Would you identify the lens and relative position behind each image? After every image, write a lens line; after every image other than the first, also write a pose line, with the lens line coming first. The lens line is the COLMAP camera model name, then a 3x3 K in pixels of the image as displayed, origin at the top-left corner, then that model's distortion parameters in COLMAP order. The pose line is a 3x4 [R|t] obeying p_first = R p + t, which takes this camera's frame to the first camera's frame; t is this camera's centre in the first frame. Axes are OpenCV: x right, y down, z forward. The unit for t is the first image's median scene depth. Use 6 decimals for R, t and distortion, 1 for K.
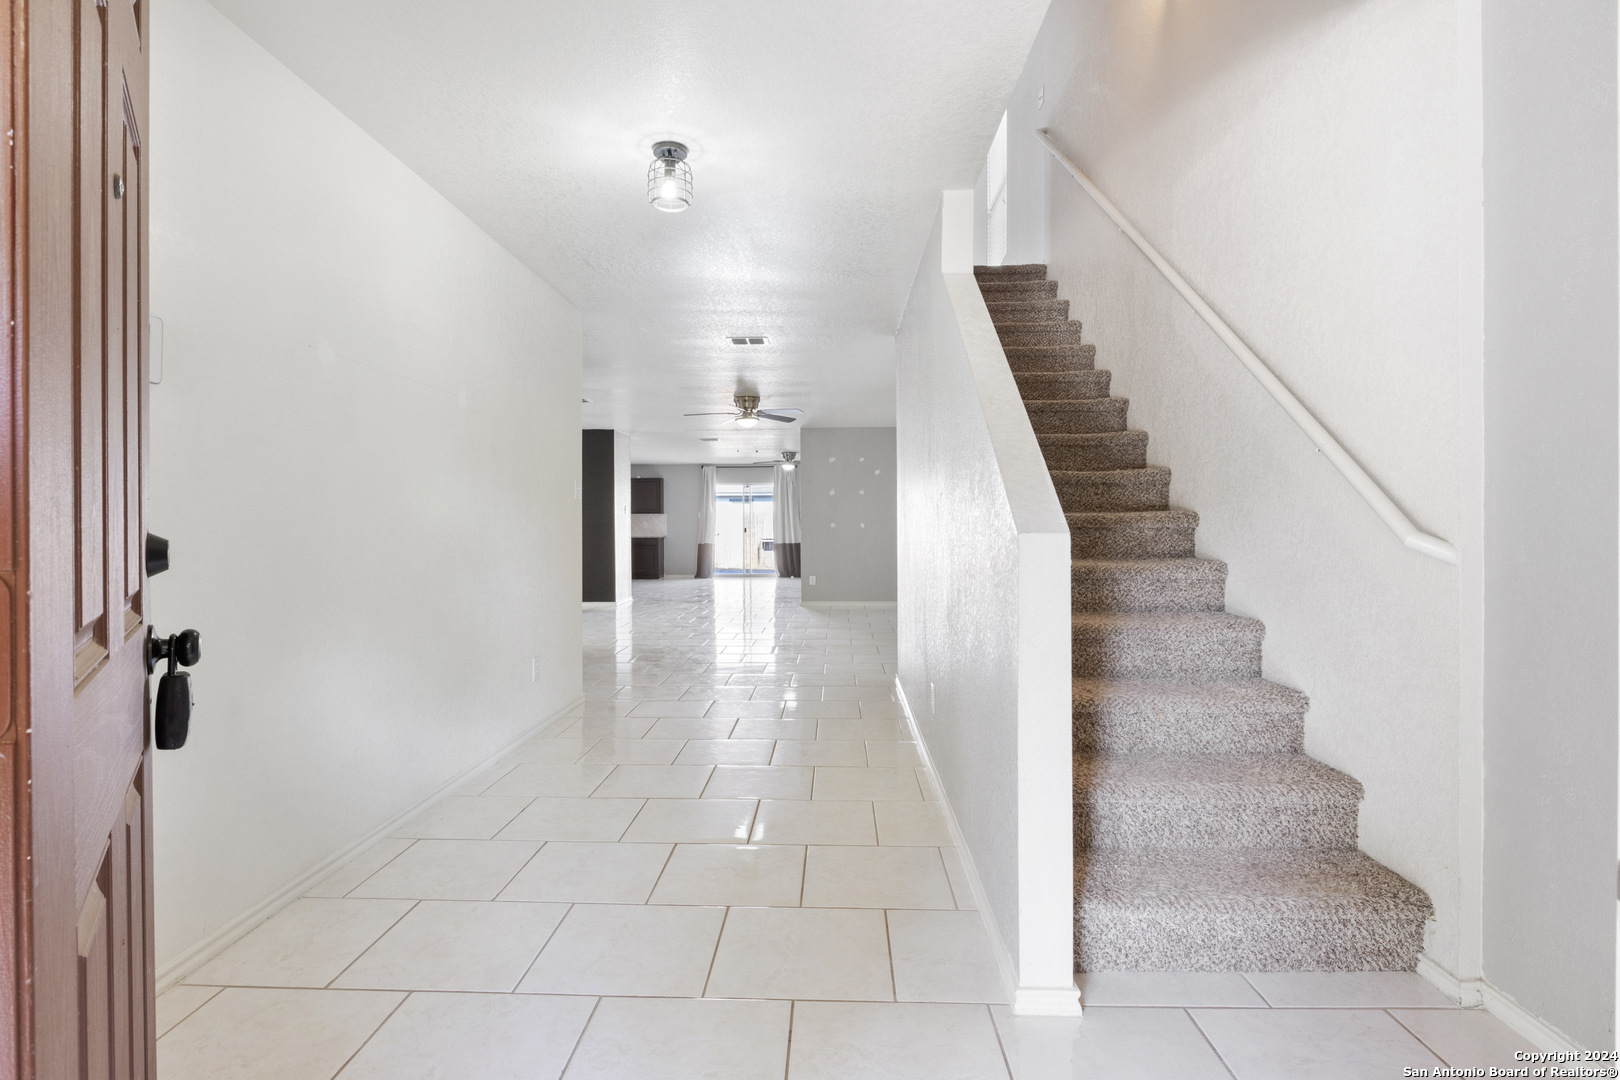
lens RADIAL K [[811.2, 0, 812.6], [0, 811.2, 528.0], [0, 0, 1]] dist [-0.003584, -0.000419]
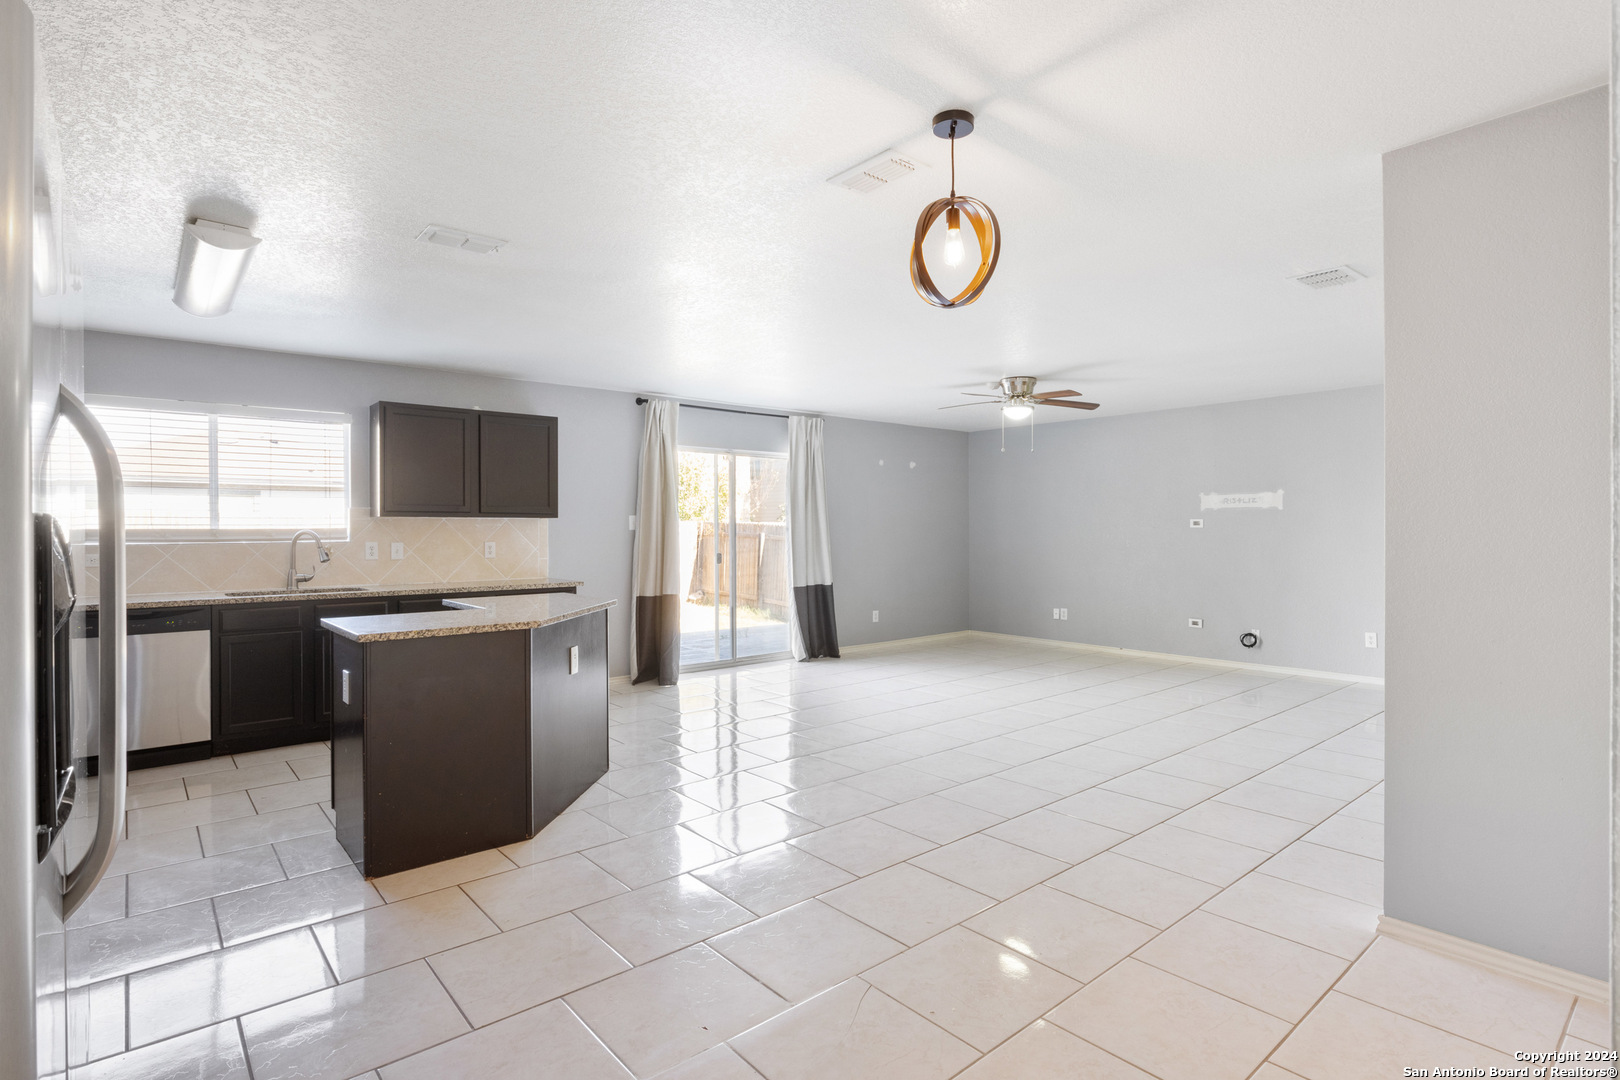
lens RADIAL K [[802.6, 0, 804.8], [0, 802.6, 534.3], [0, 0, 1]] dist [-0.000111, 0.000034]
pose [[0.743989, -0.000128, 0.668192, -0.340541], [0.000321, 1.000000, -0.000166, -0.010217], [-0.668192, 0.000338, 0.743989, 0.662076]]
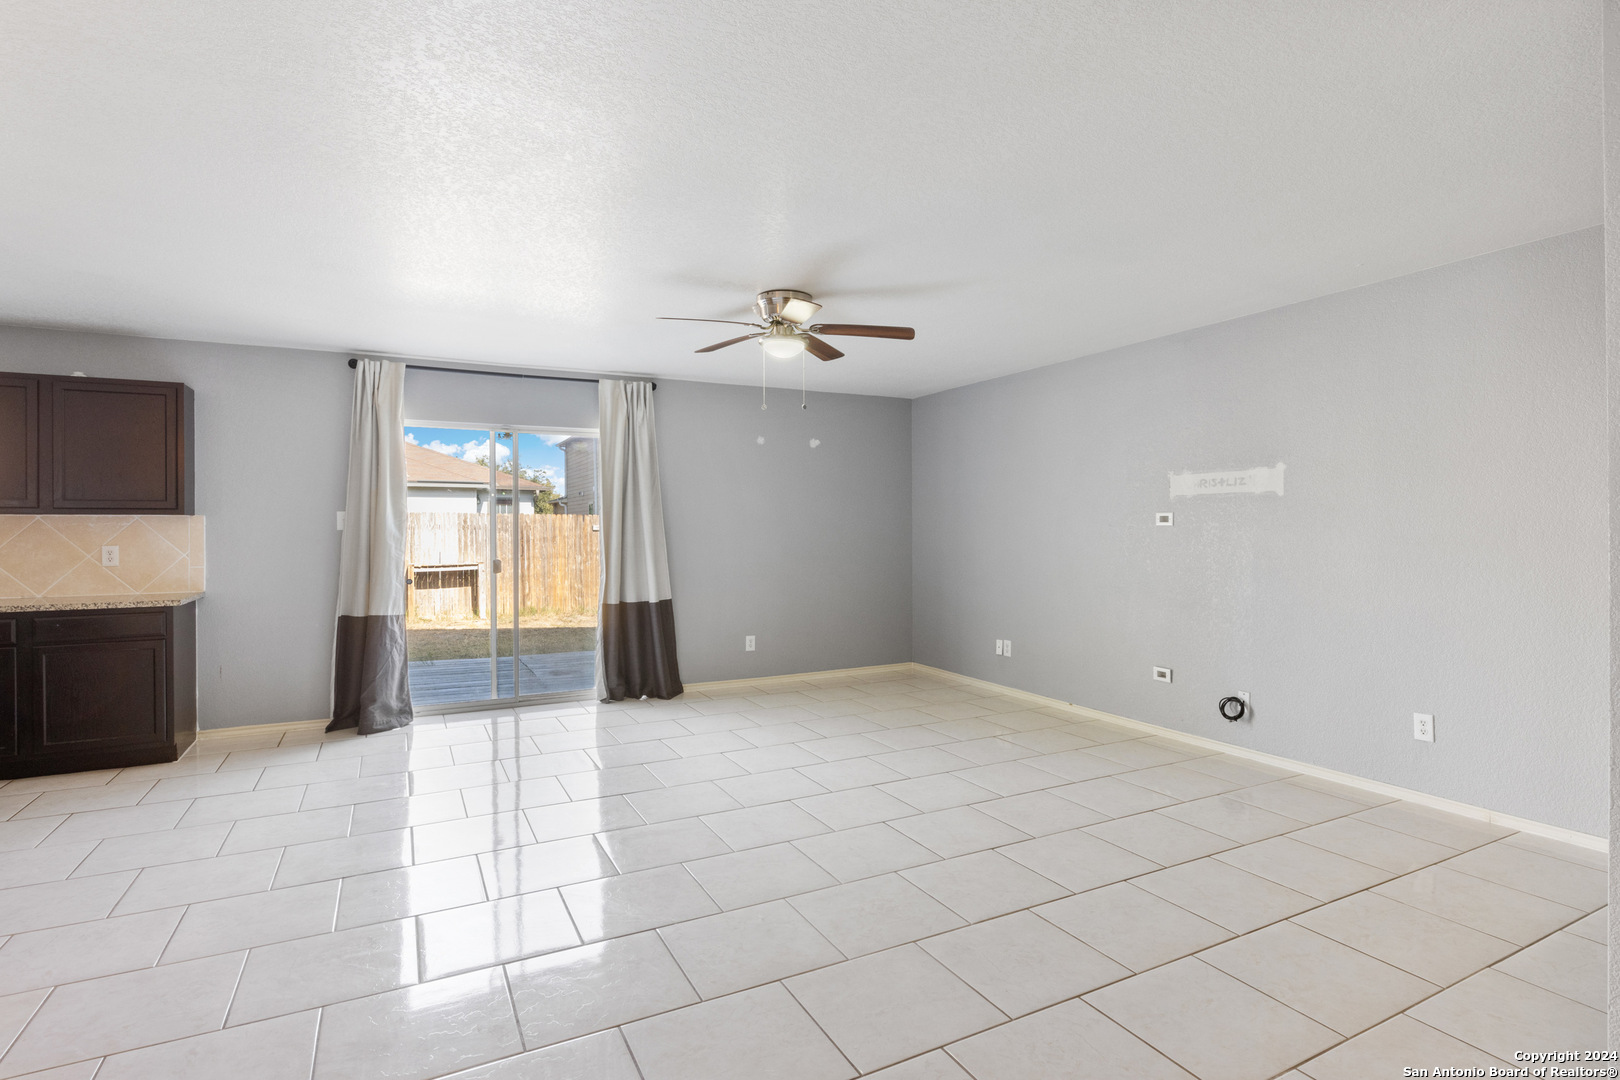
lens RADIAL K [[800.7, 0, 809.9], [0, 800.7, 536.0], [0, 0, 1]] dist [-0.004250, -0.001192]
pose [[0.872945, -0.001672, 0.487816, -0.133811], [0.000050, 0.999994, 0.003338, -0.011273], [-0.487819, -0.002889, 0.872940, 0.660856]]
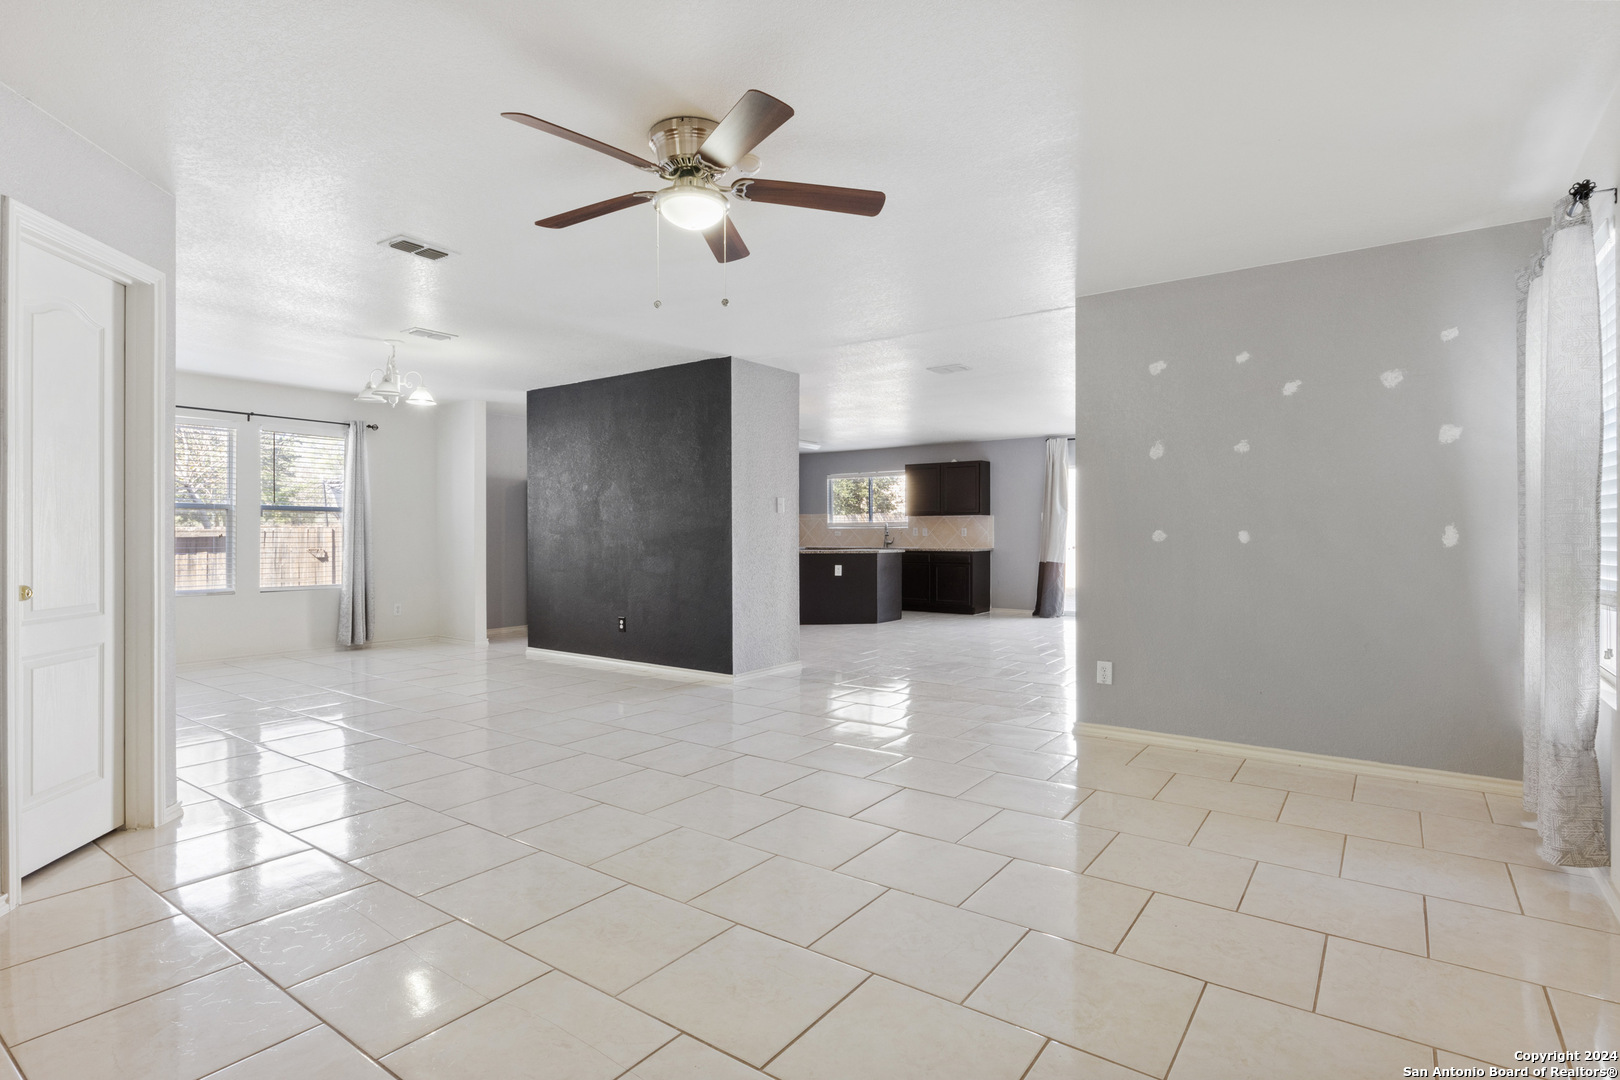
lens RADIAL K [[811.2, 0, 812.6], [0, 811.2, 528.0], [0, 0, 1]] dist [-0.003584, -0.000419]
pose [[0.827559, 0.000281, -0.561379, 0.067998], [-0.004141, 0.999976, -0.005604, -0.002768], [0.561363, 0.006962, 0.827540, 0.378064]]
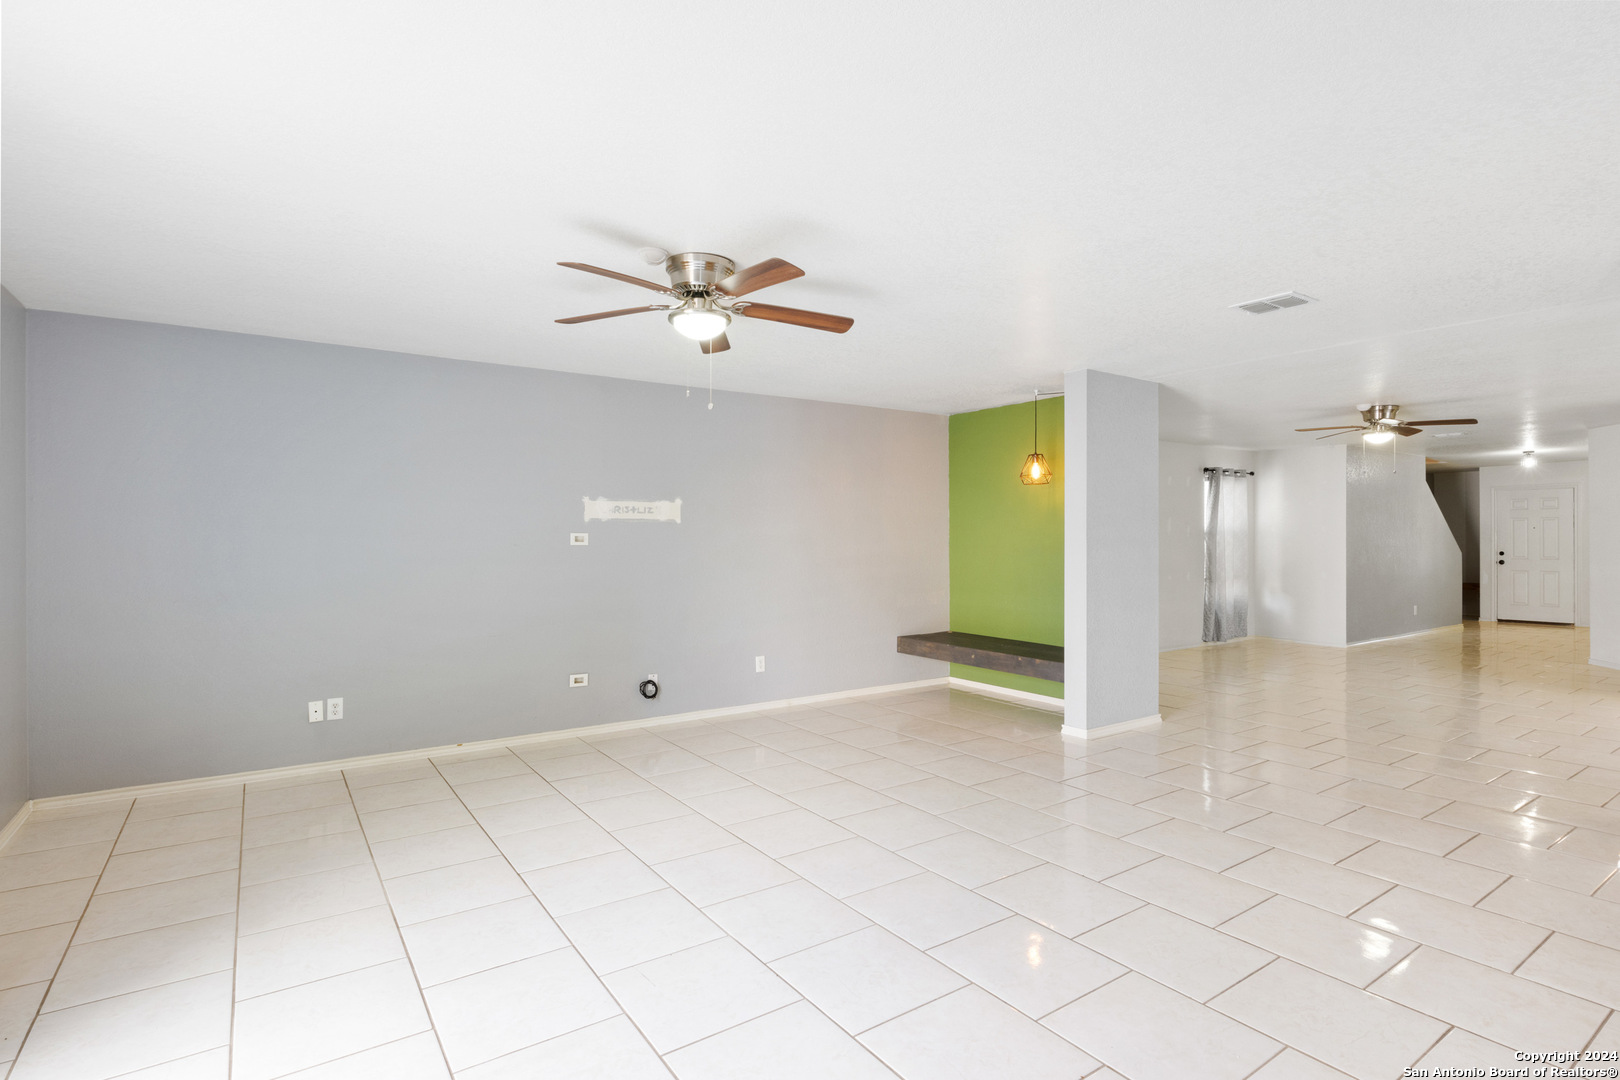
lens RADIAL K [[811.2, 0, 812.6], [0, 811.2, 528.0], [0, 0, 1]] dist [-0.003584, -0.000419]
pose [[-0.591401, 0.018969, 0.806155, -0.195629], [0.008181, 0.999813, -0.017524, -0.014261], [-0.806336, -0.003768, -0.591445, 0.958233]]
